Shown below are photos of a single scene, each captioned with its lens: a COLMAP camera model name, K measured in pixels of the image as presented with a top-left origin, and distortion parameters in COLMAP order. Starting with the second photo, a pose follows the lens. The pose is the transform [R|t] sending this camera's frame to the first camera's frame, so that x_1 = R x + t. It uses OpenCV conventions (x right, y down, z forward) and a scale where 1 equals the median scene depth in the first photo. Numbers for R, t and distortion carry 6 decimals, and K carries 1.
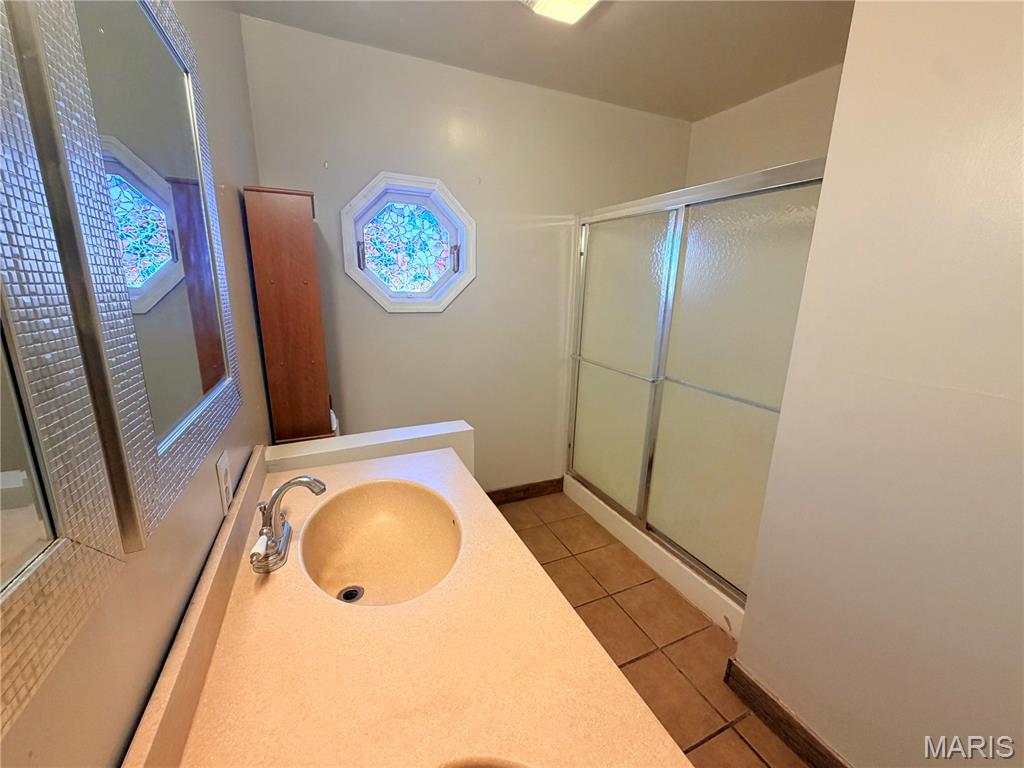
lens RADIAL K [[405.4, 0, 510.0], [0, 405.4, 380.9], [0, 0, 1]] dist [-0.000780, -0.000021]
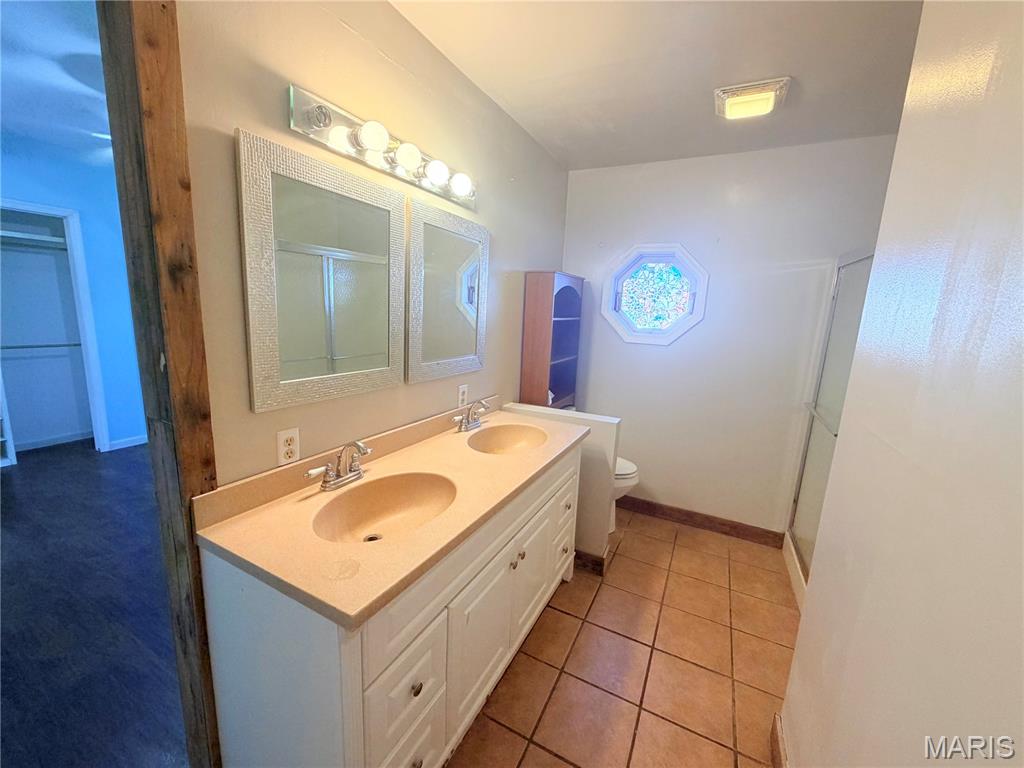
lens RADIAL K [[405.4, 0, 510.0], [0, 405.4, 380.9], [0, 0, 1]] dist [-0.000780, -0.000021]
pose [[0.619363, 0.149102, -0.770817, 0.511882], [-0.212895, 0.976911, 0.017903, 0.016948], [0.755689, 0.153015, 0.636806, -0.144723]]
